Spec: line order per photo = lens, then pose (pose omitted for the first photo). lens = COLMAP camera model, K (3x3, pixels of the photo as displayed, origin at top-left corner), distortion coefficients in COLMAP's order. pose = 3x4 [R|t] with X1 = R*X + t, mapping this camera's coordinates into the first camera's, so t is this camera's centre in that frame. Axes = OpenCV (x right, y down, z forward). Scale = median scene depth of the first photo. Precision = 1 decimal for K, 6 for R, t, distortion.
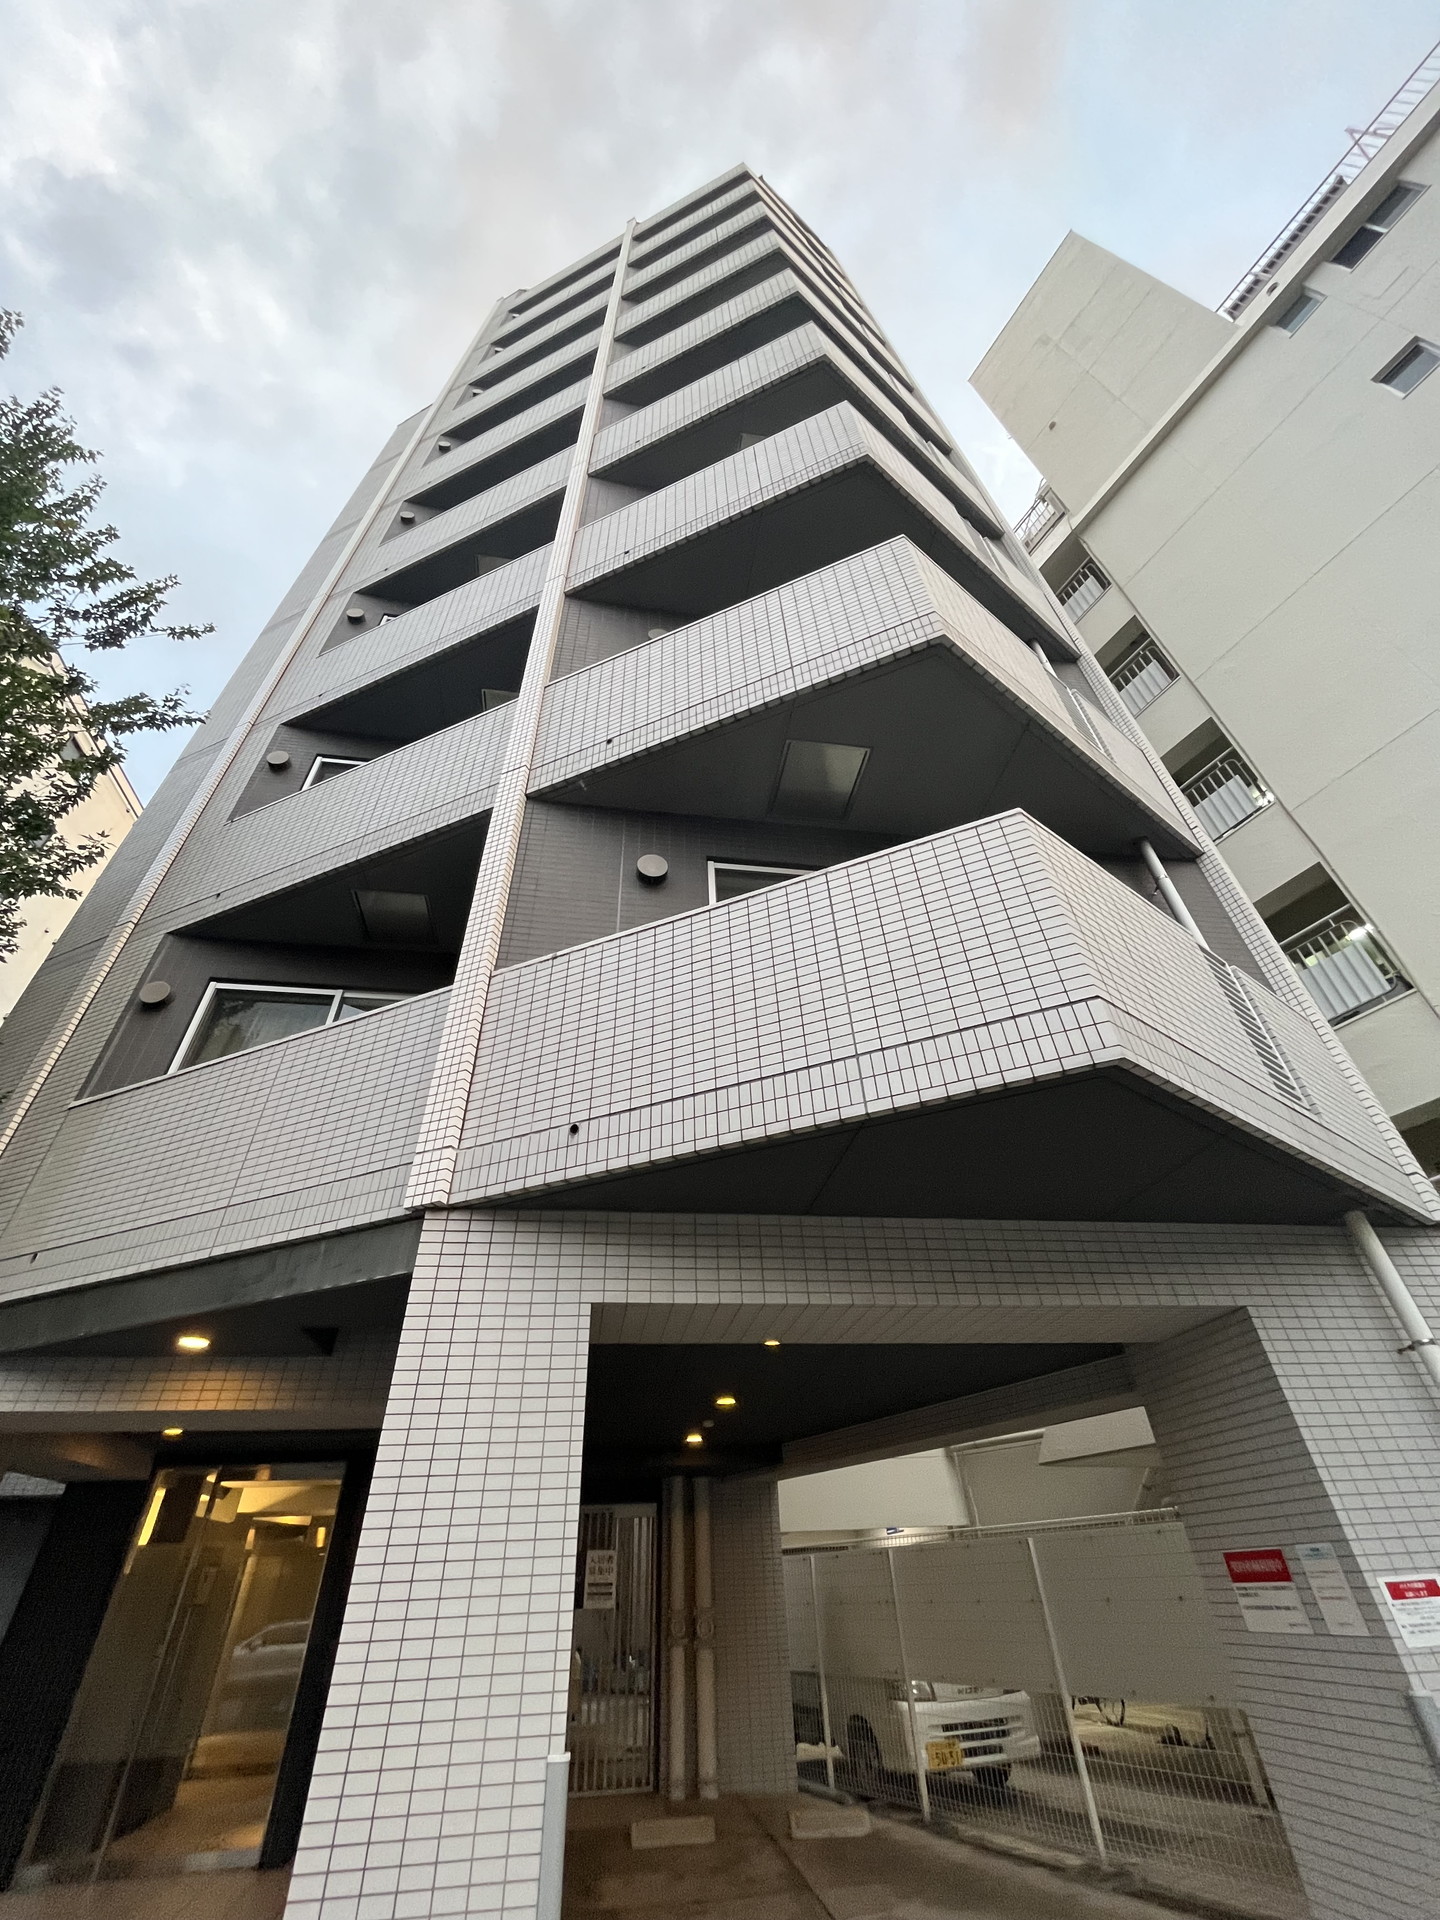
lens RADIAL K [[777.6, 0, 718.4], [0, 777.6, 958.5], [0, 0, 1]] dist [-0.007047, 0.001602]
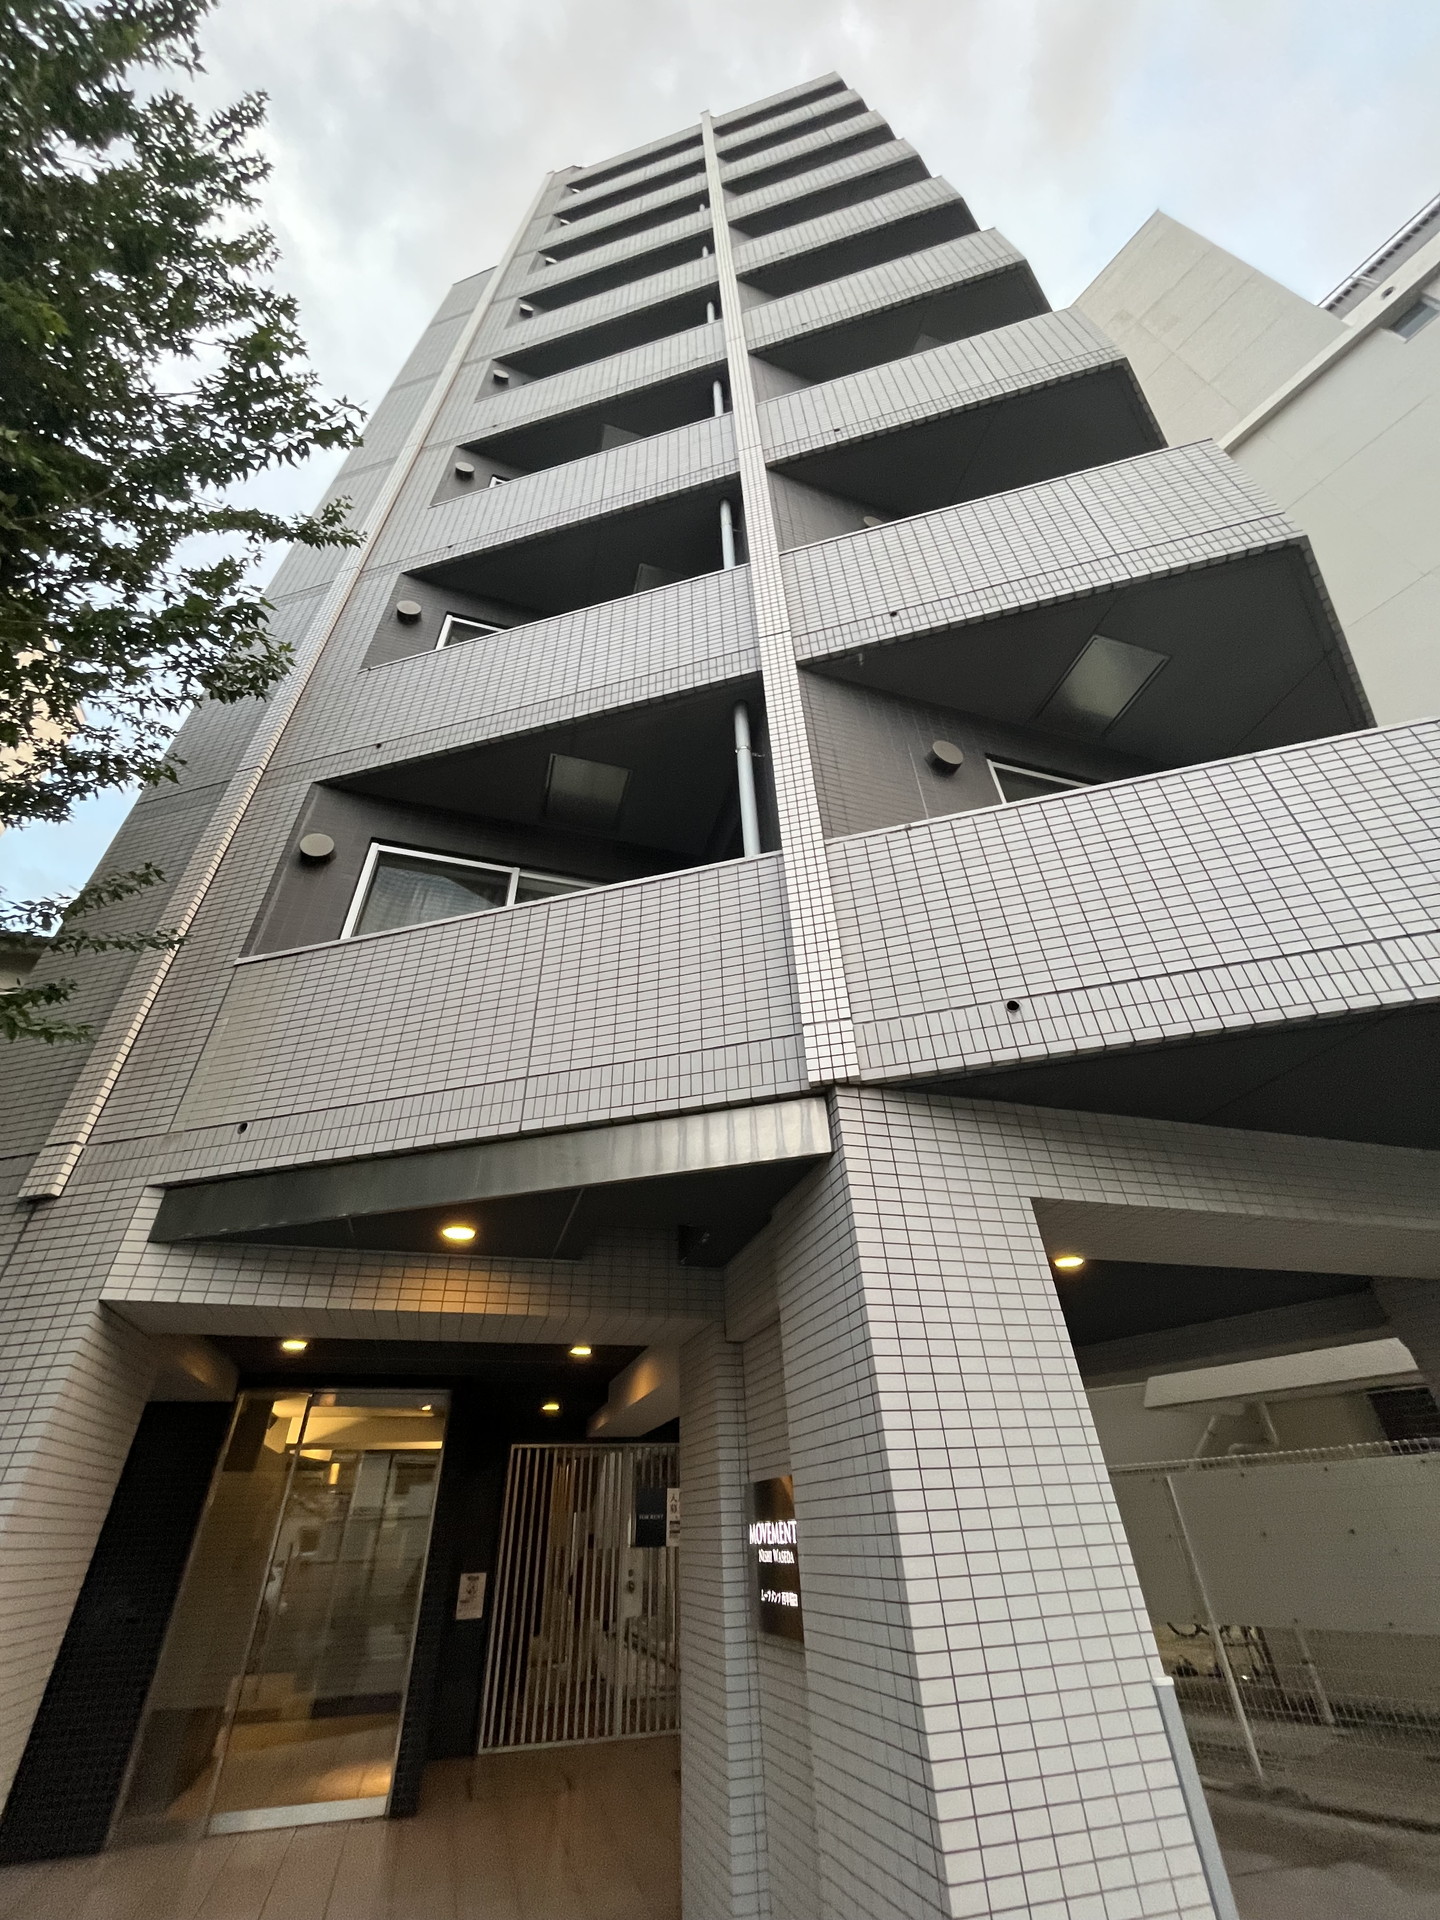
lens RADIAL K [[777.6, 0, 719.4], [0, 777.6, 958.5], [0, 0, 1]] dist [-0.007047, 0.001602]
pose [[0.990273, 0.086683, 0.108835, -0.457975], [-0.090889, 0.995271, 0.034284, 0.122404], [-0.105348, -0.043843, 0.993468, 0.114366]]
